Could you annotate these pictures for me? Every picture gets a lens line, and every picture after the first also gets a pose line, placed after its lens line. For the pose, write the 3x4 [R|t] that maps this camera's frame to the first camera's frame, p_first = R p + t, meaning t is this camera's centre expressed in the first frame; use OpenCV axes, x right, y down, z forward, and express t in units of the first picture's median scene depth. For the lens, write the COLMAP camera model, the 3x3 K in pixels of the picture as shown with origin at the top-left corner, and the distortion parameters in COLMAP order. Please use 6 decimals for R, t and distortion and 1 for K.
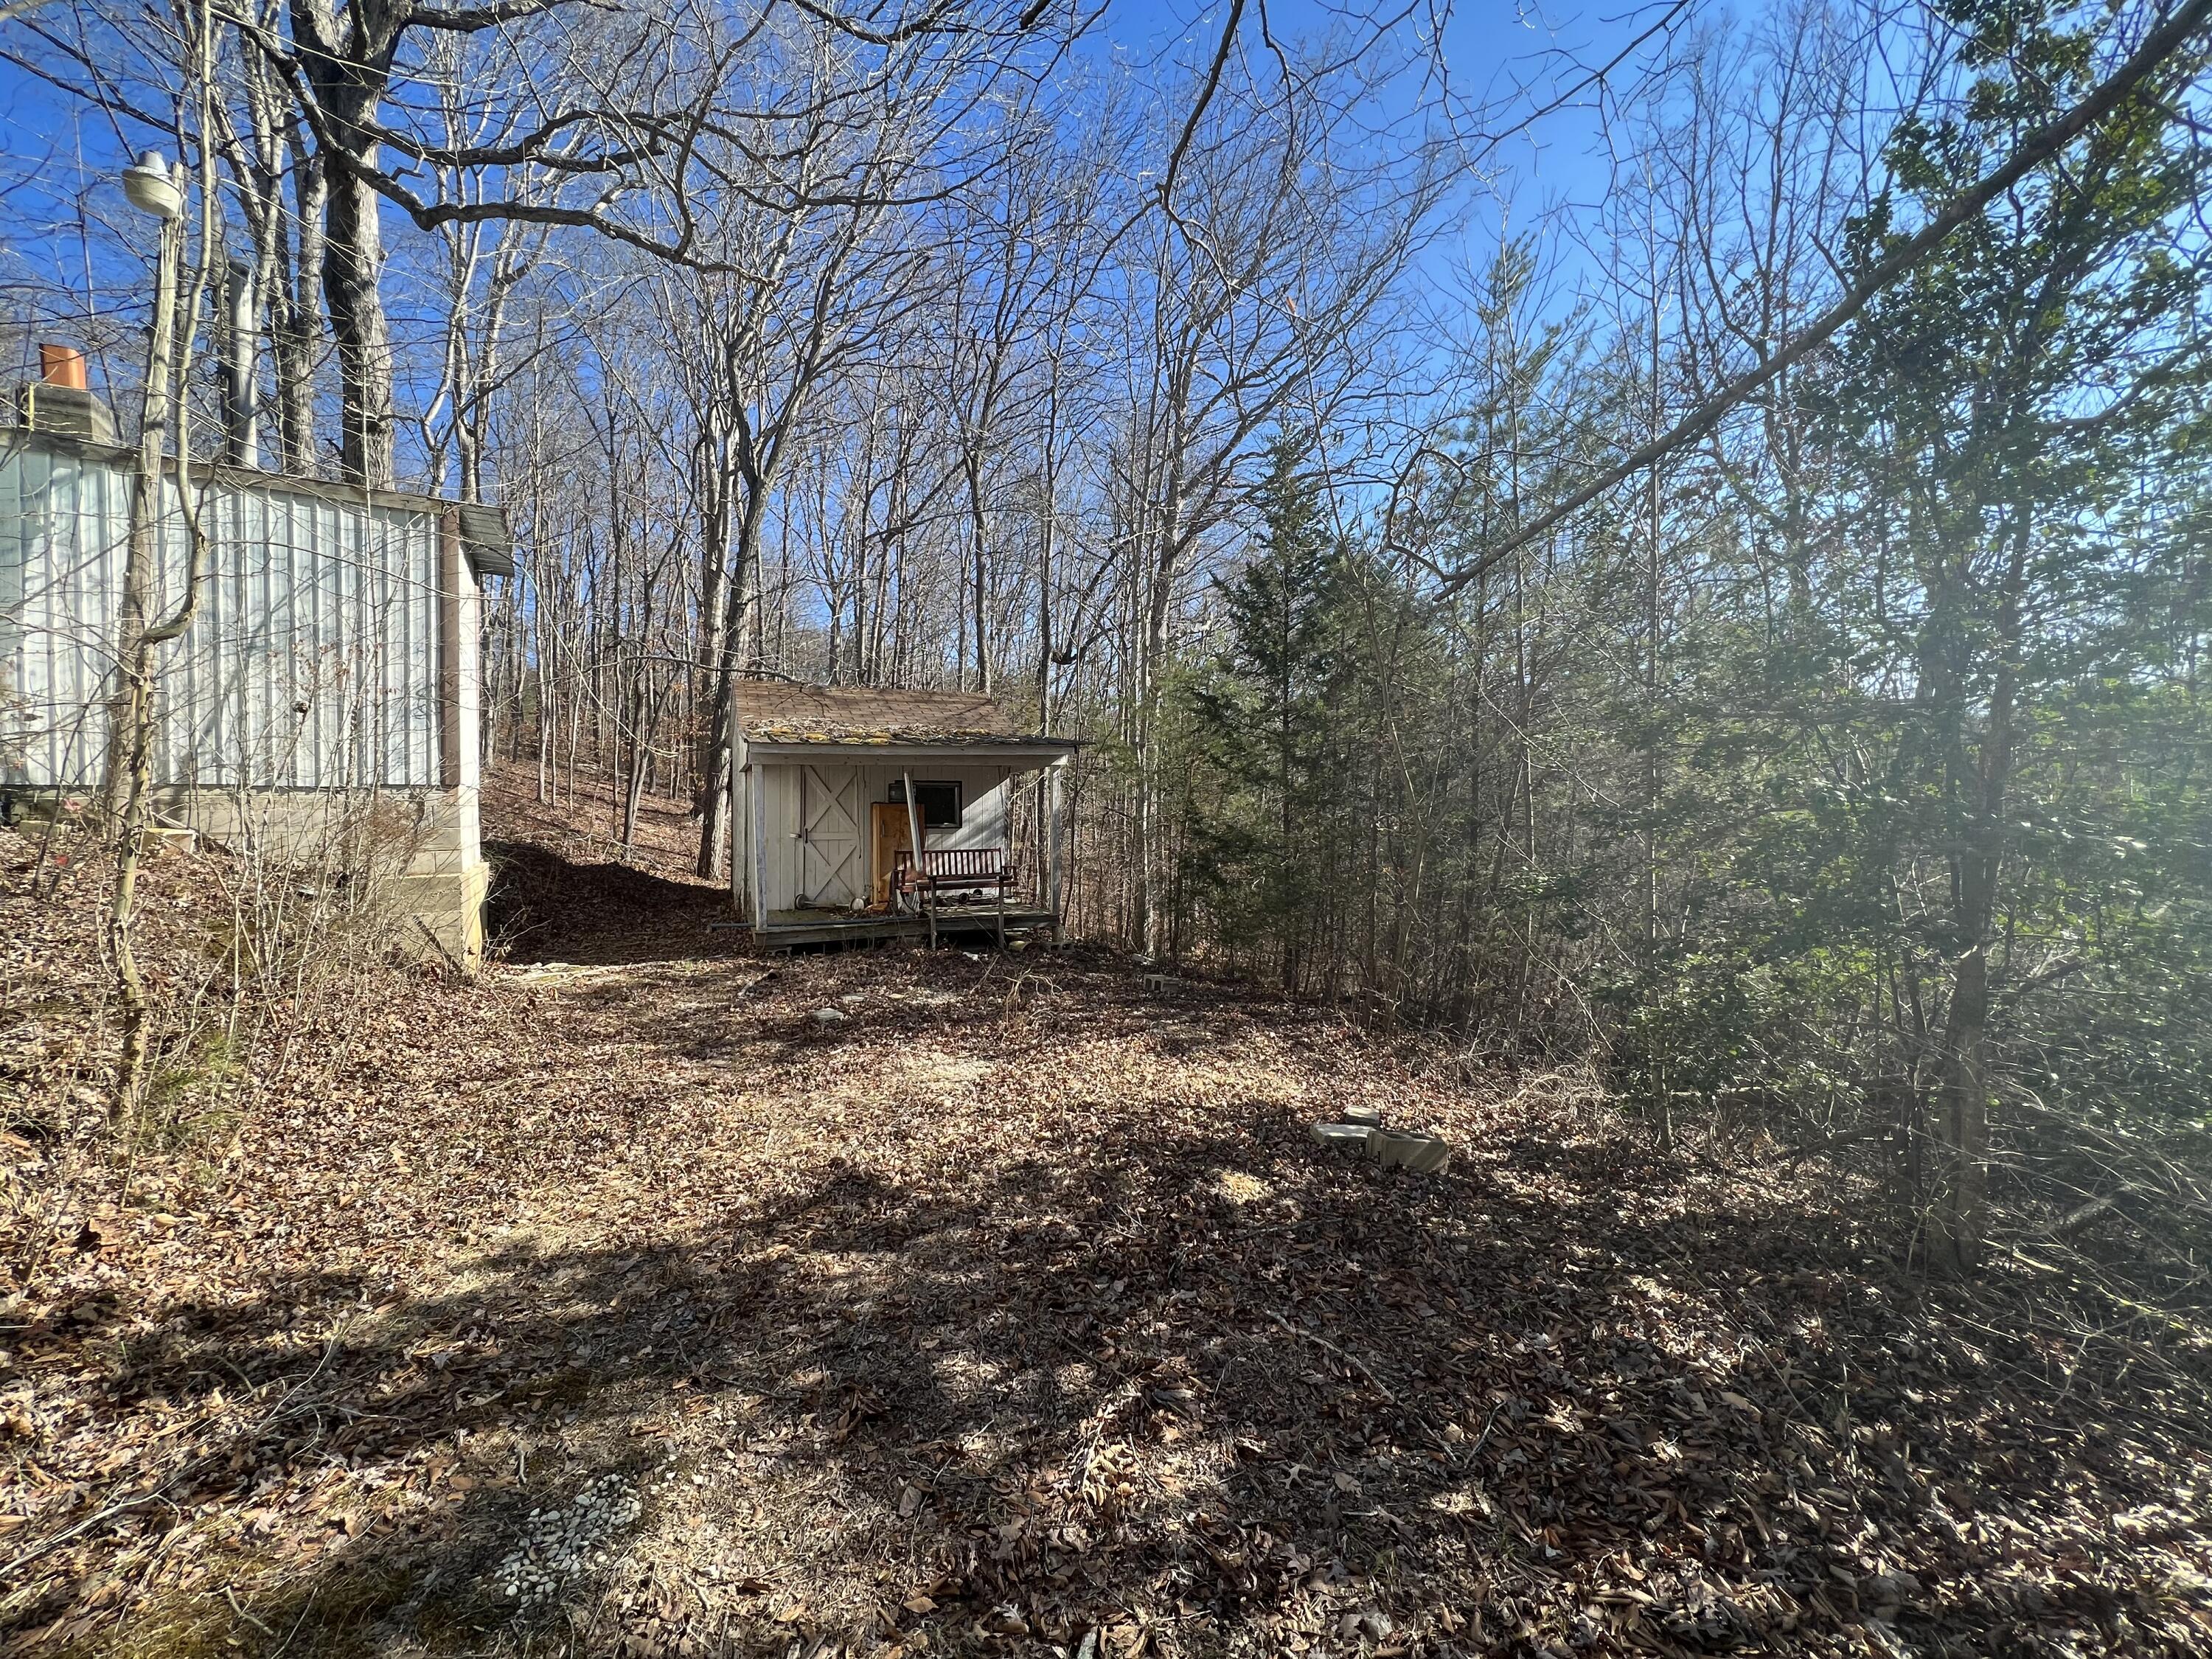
lens RADIAL K [[883.9, 0, 1101.3], [0, 883.9, 819.3], [0, 0, 1]] dist [-0.002693, 0.000065]
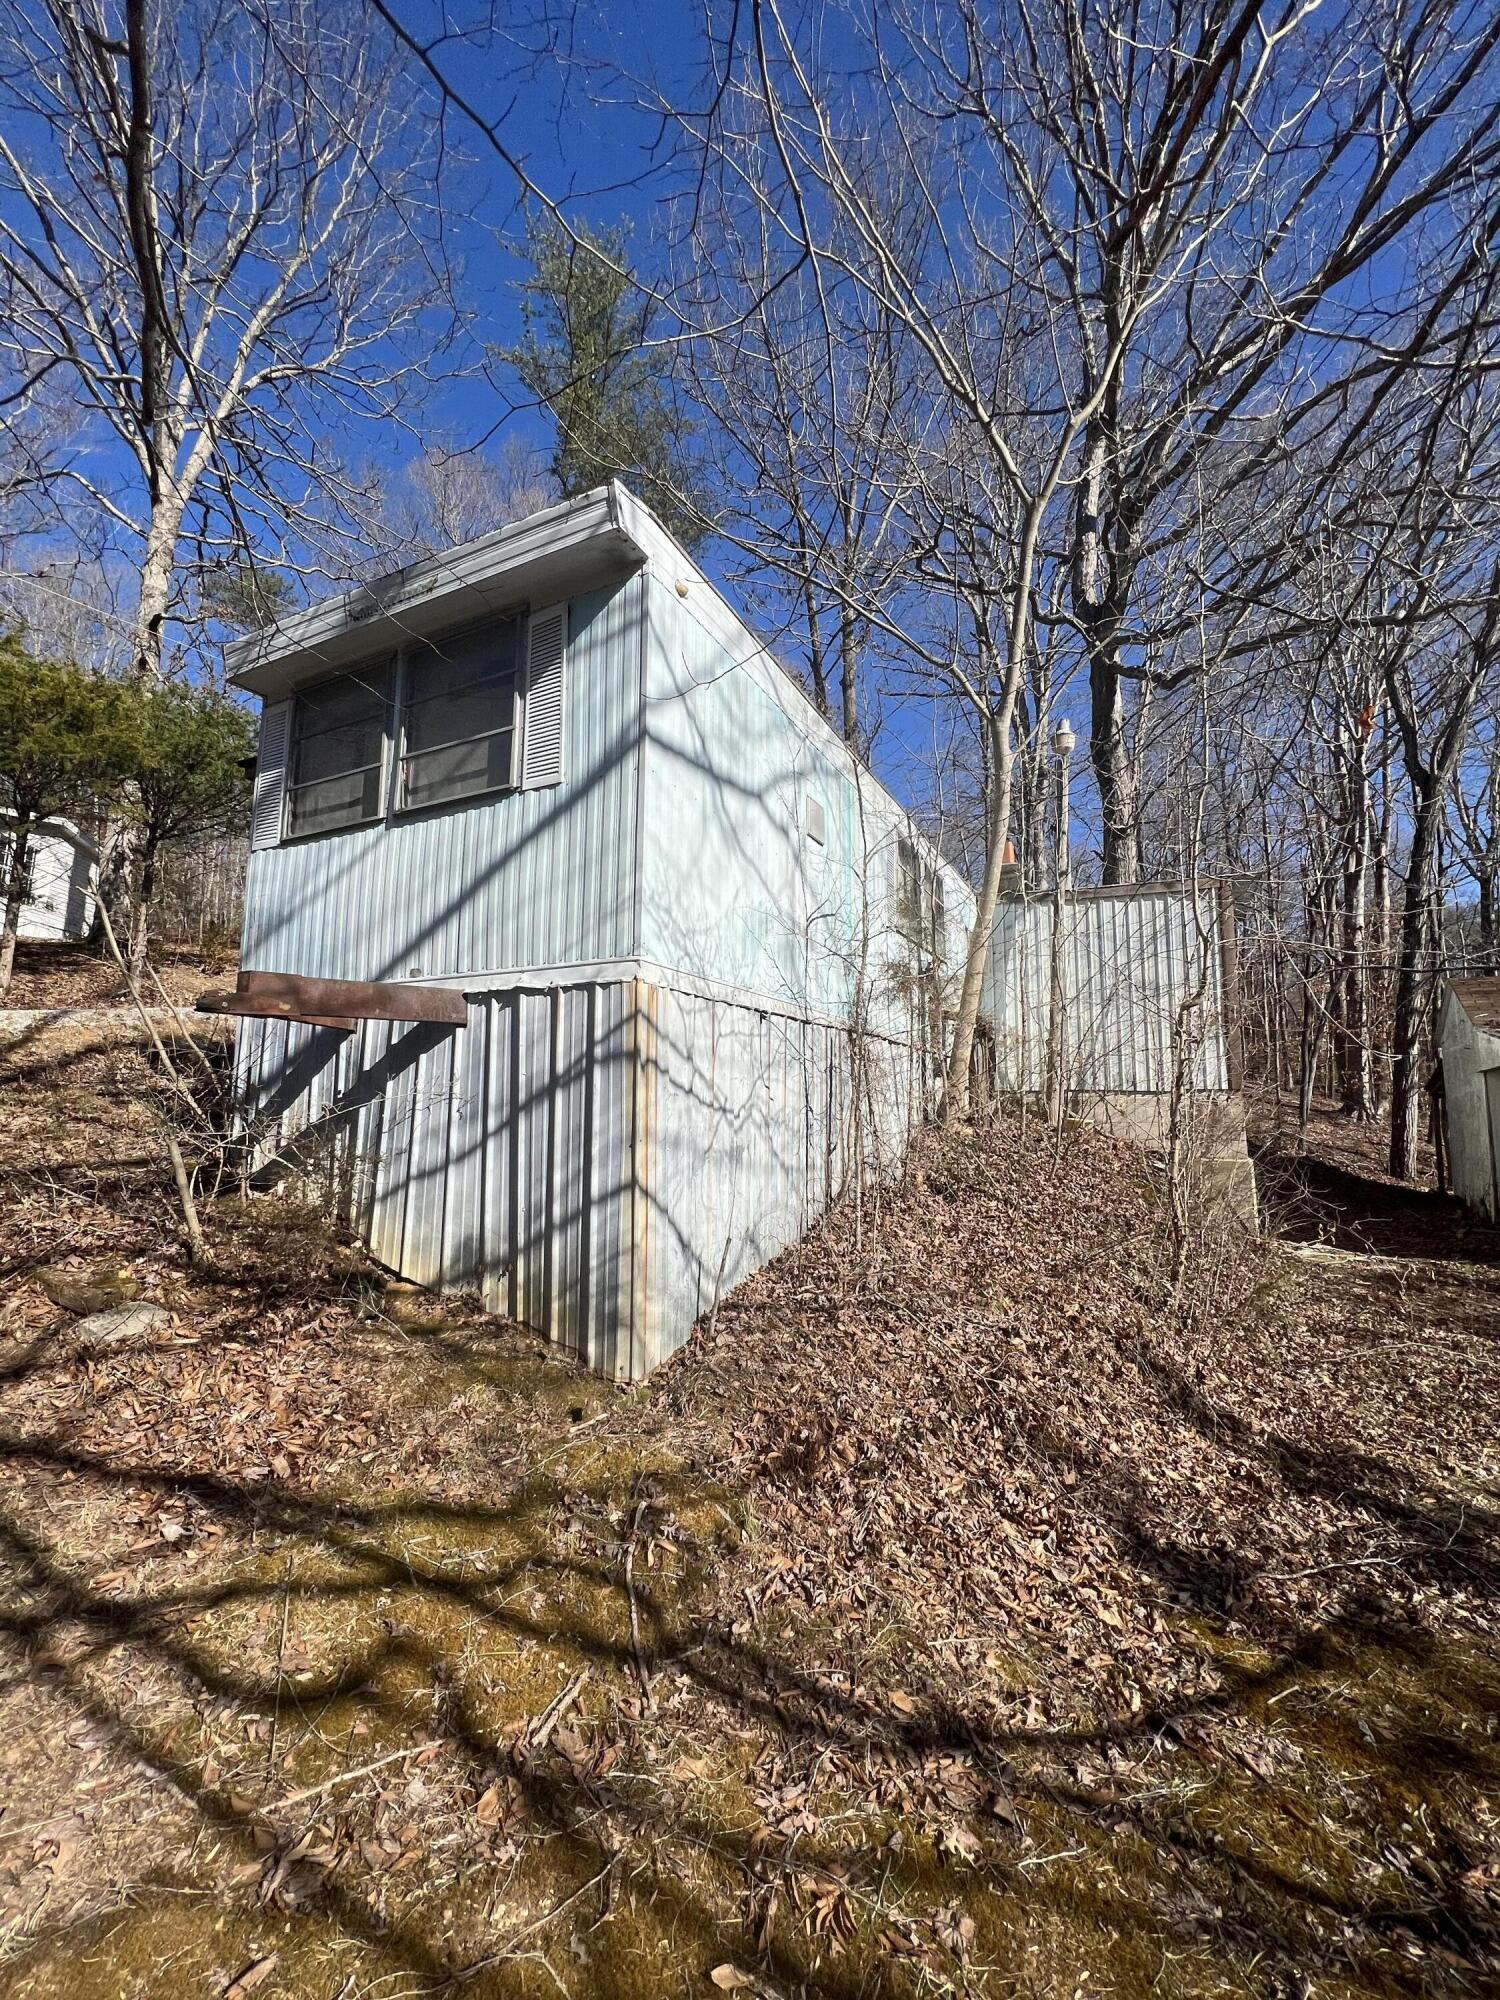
lens RADIAL K [[799.1, 0, 749.9], [0, 799.1, 998.1], [0, 0, 1]] dist [-0.002693, 0.000065]
pose [[0.518197, -0.099168, -0.849492, -0.098649], [-0.022442, 0.991336, -0.129416, -0.004050], [0.854967, 0.086127, 0.511483, -0.208783]]
